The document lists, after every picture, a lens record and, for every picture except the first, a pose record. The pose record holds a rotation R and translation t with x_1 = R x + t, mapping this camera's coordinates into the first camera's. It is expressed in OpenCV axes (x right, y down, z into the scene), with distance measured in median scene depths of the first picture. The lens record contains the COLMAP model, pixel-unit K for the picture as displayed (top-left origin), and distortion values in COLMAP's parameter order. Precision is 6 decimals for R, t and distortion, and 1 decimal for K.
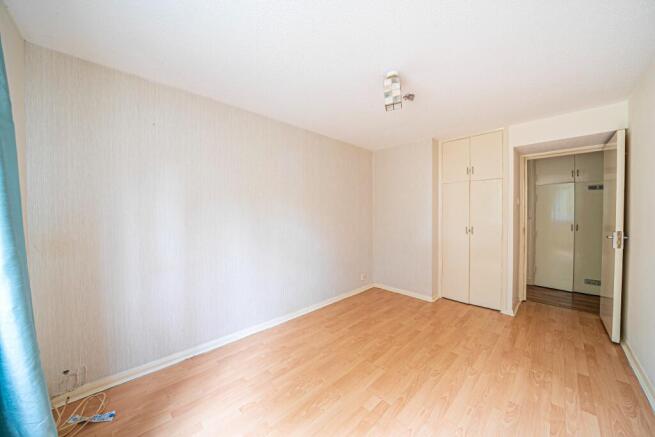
lens RADIAL K [[225.4, 0, 327.1], [0, 225.4, 219.9], [0, 0, 1]] dist [-0.021917, 0.000271]
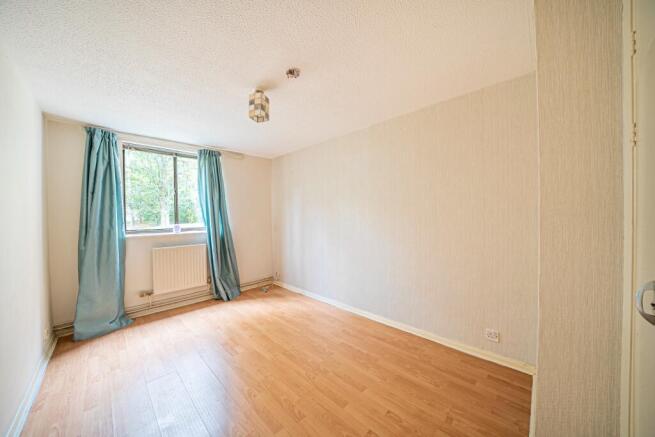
lens RADIAL K [[225.4, 0, 326.2], [0, 225.4, 217.4], [0, 0, 1]] dist [-0.021917, 0.000271]
pose [[0.033643, 0.015696, -0.999311, 1.208402], [-0.003953, 0.999871, 0.015571, -0.045042], [0.999426, 0.003426, 0.033701, 1.097999]]
